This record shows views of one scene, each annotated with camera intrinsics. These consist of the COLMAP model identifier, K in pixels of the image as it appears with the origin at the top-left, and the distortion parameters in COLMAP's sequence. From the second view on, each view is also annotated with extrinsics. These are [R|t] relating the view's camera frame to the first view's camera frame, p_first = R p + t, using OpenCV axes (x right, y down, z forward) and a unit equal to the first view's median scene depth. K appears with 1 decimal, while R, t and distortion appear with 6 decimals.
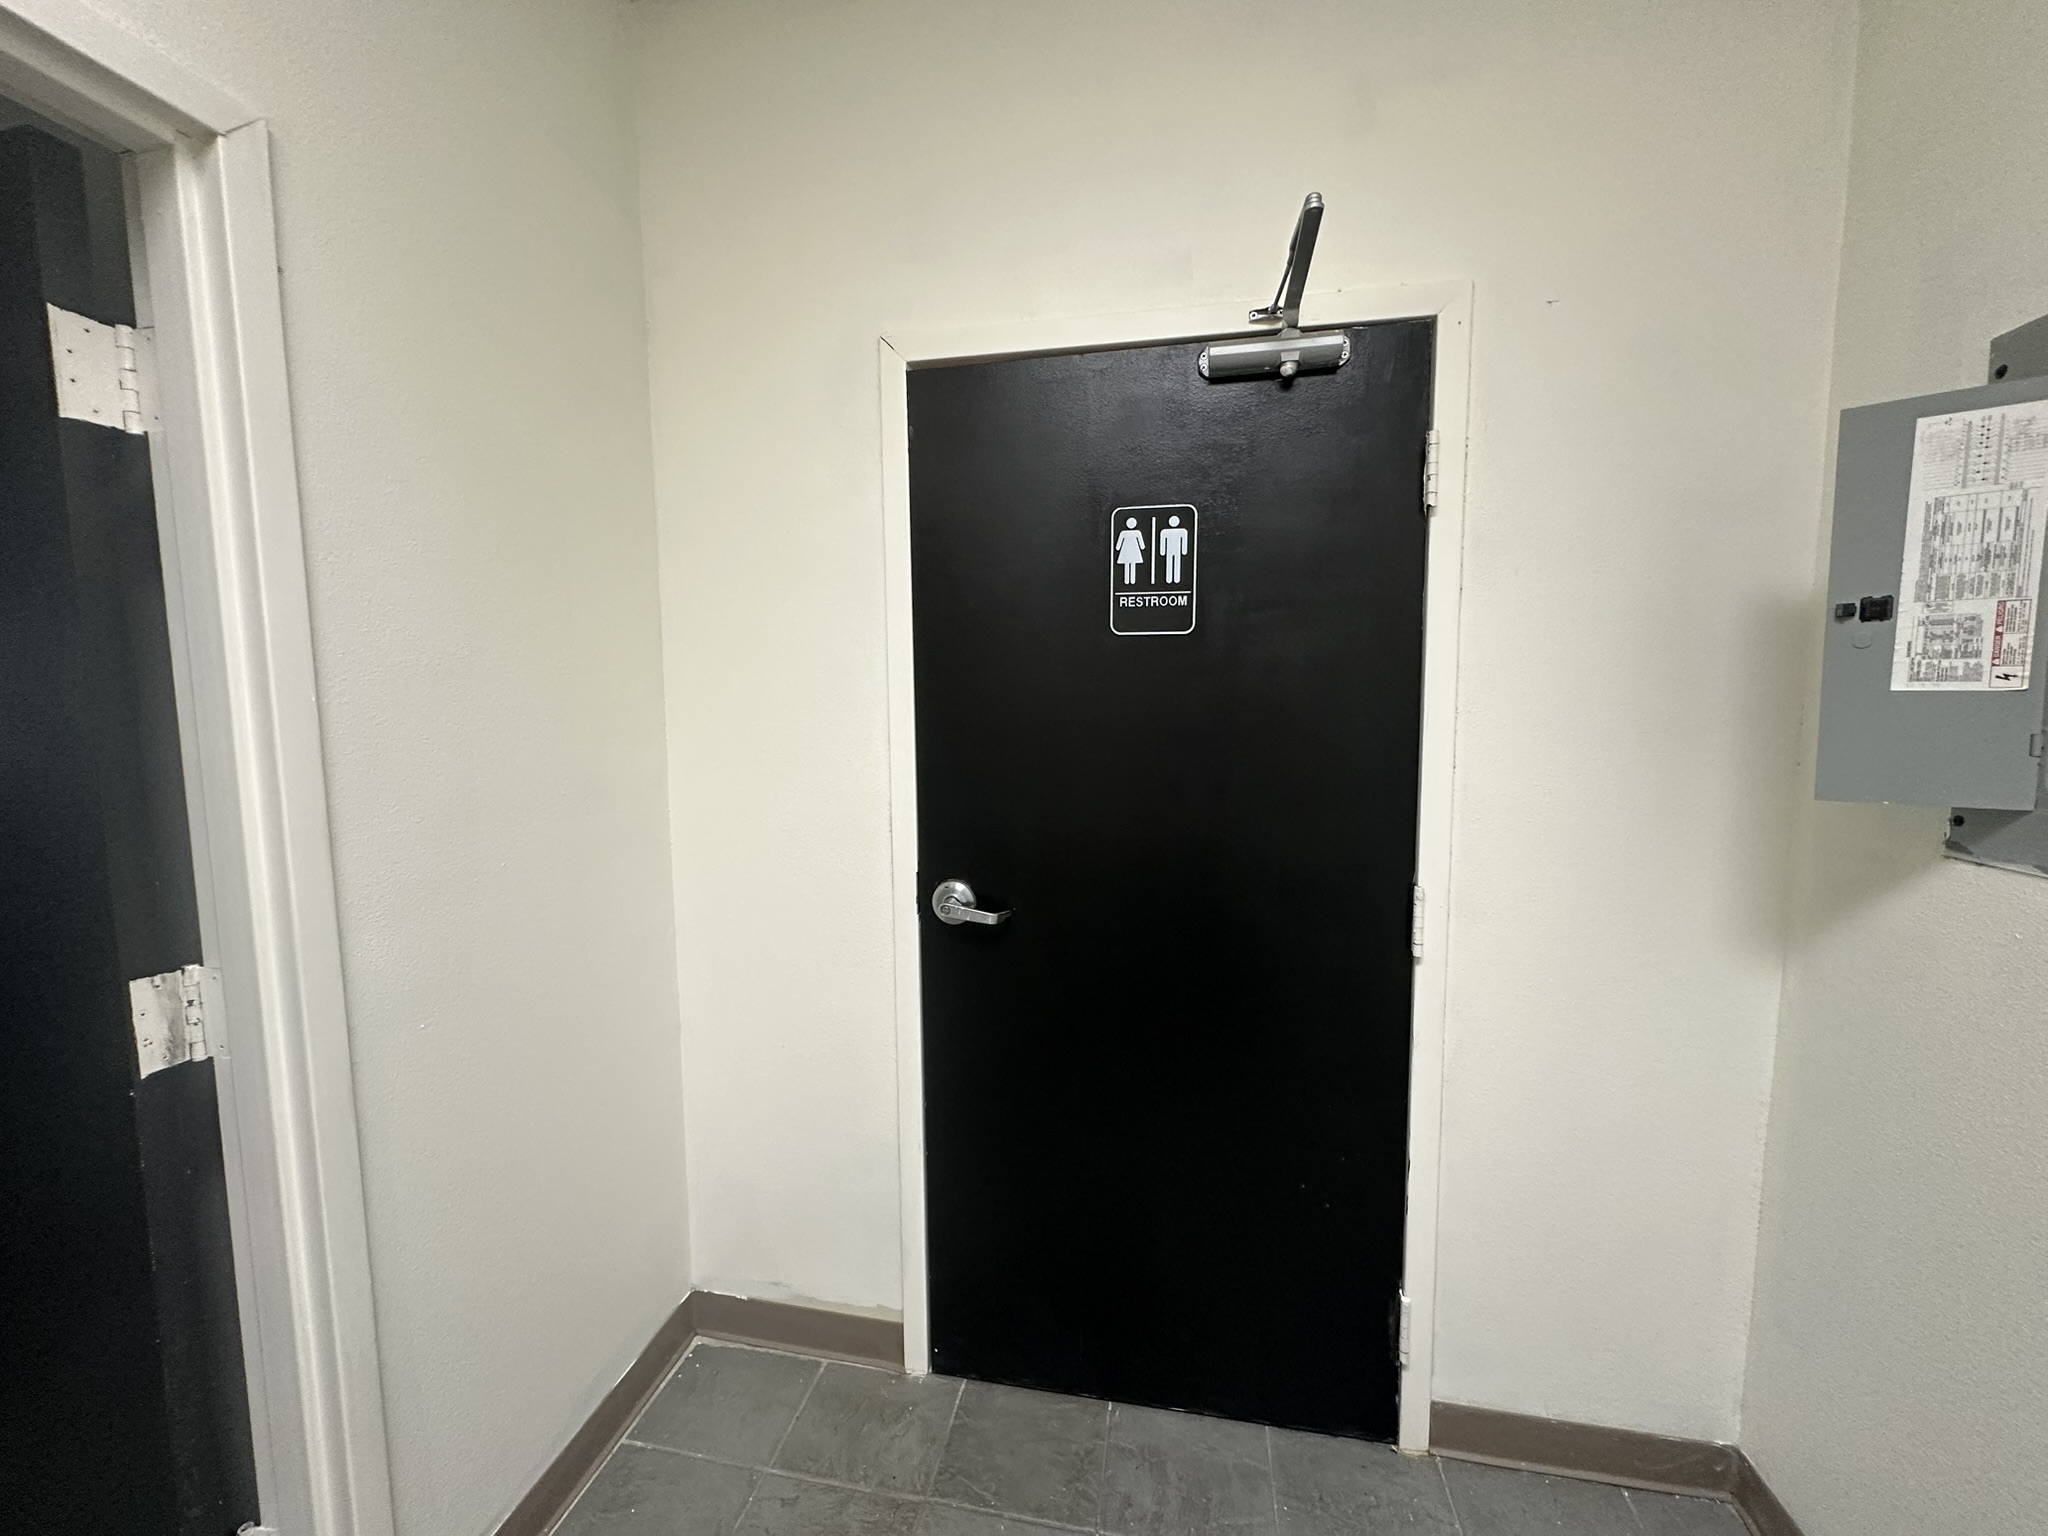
lens RADIAL K [[819.1, 0, 1026.8], [0, 819.1, 769.3], [0, 0, 1]] dist [-0.000320, 0.000007]
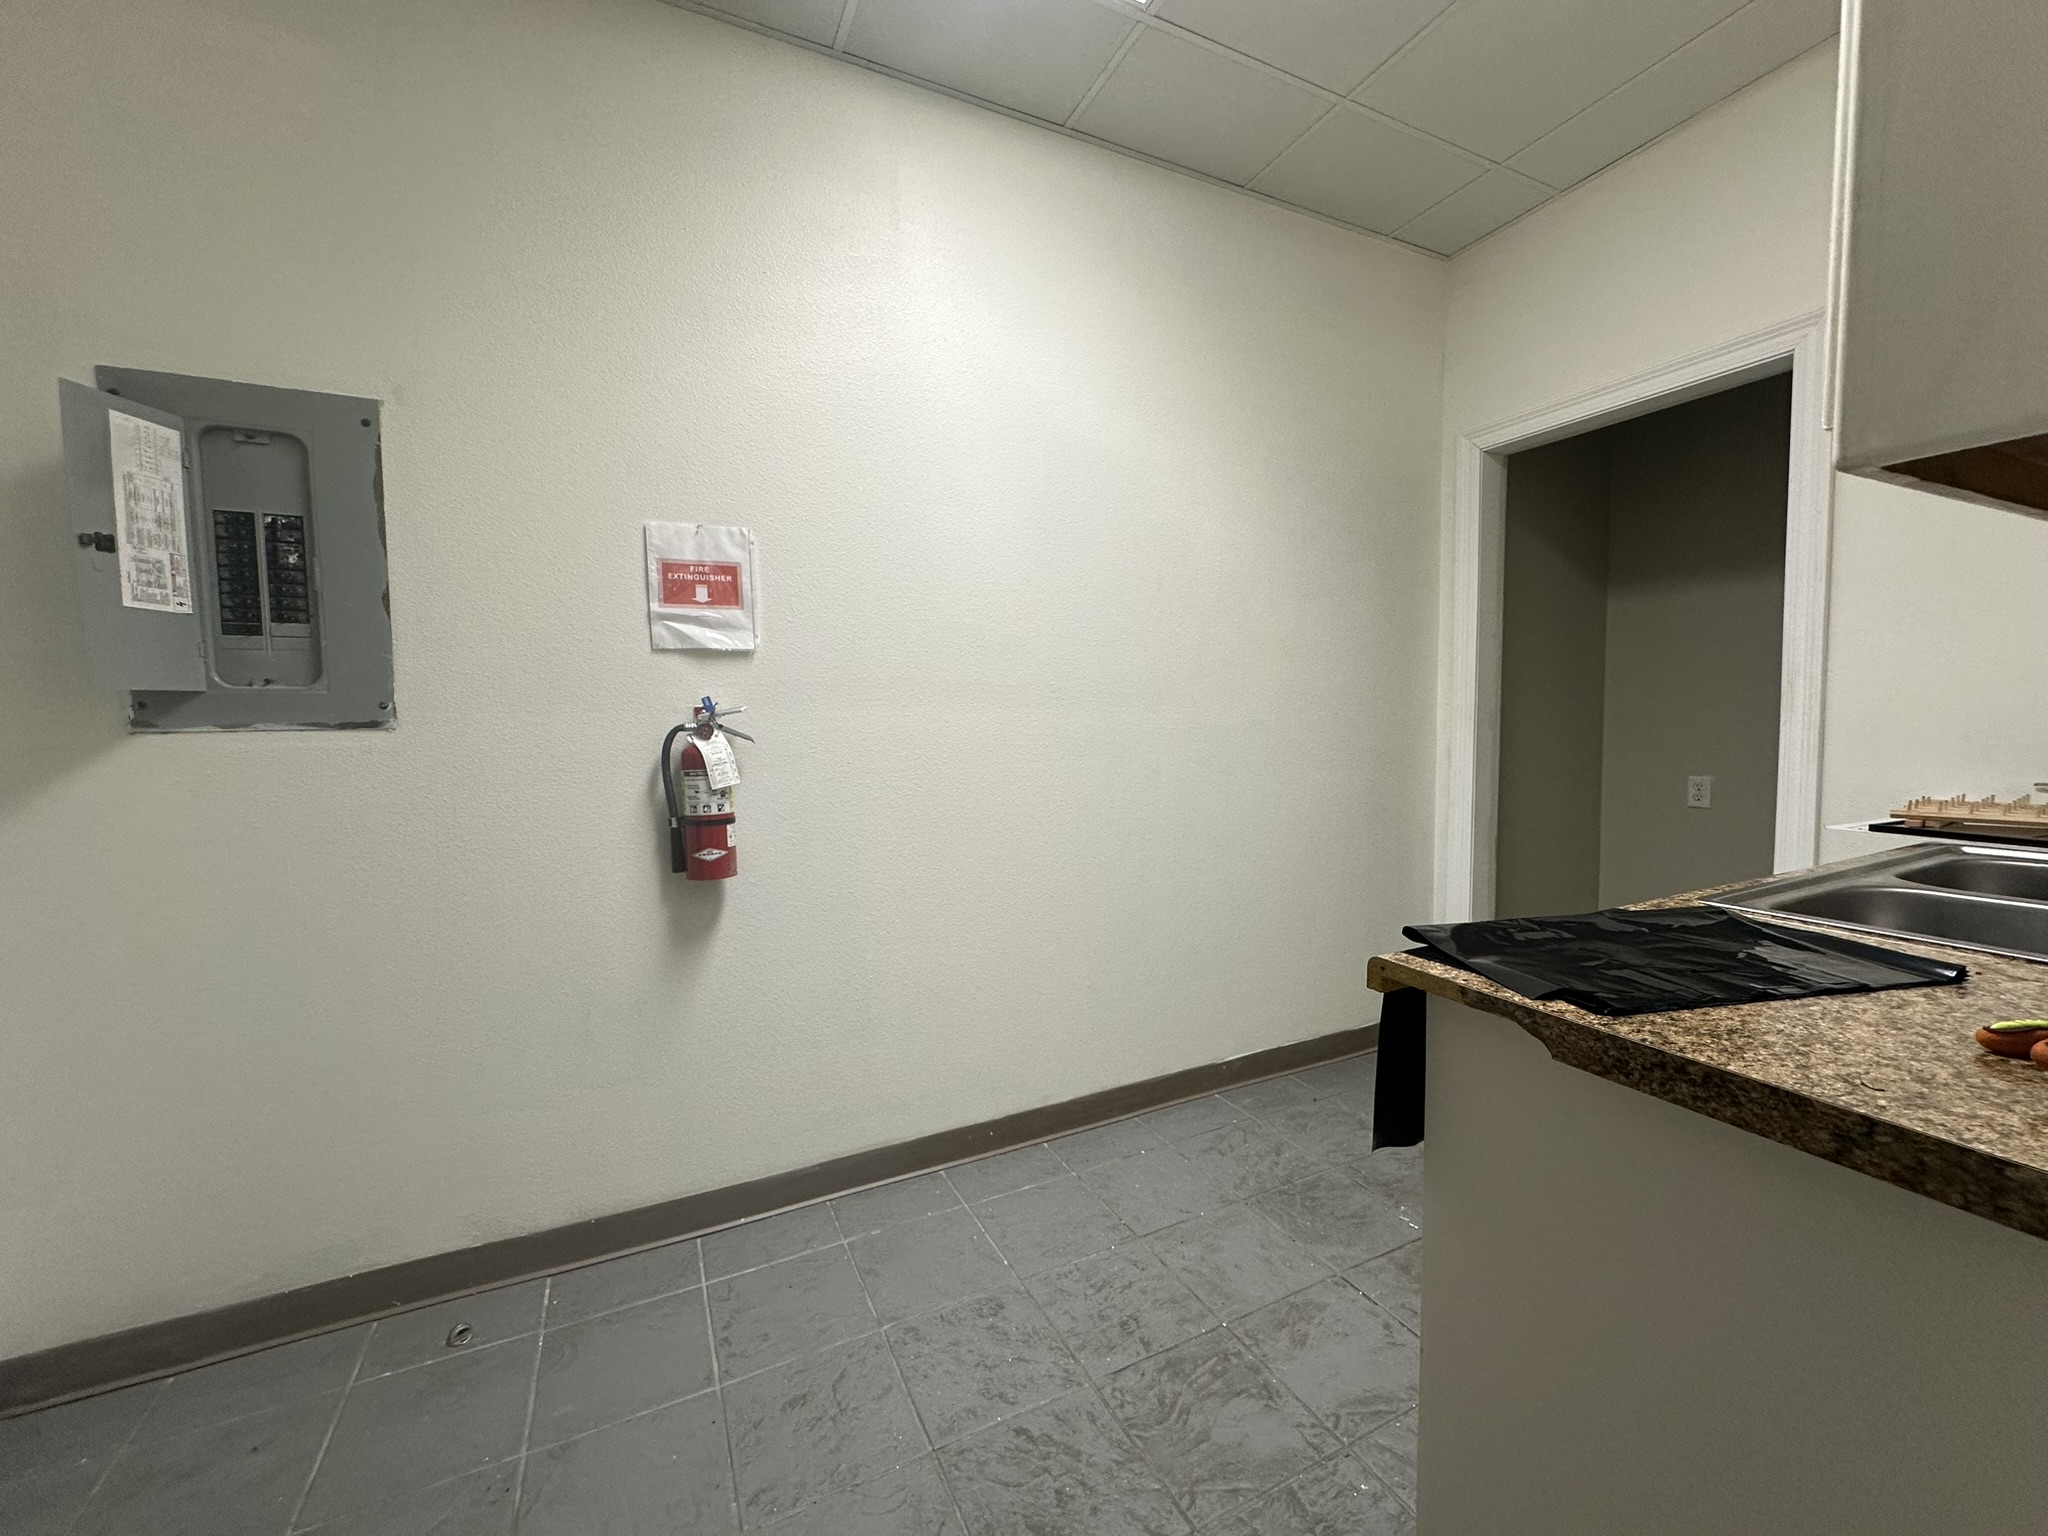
lens RADIAL K [[819.1, 0, 1025.3], [0, 819.1, 766.6], [0, 0, 1]] dist [-0.000320, 0.000007]
pose [[-0.607746, -0.037509, 0.793245, -0.980779], [0.091529, 0.988919, 0.116887, 0.151299], [-0.788839, 0.143643, -0.597578, 0.693946]]
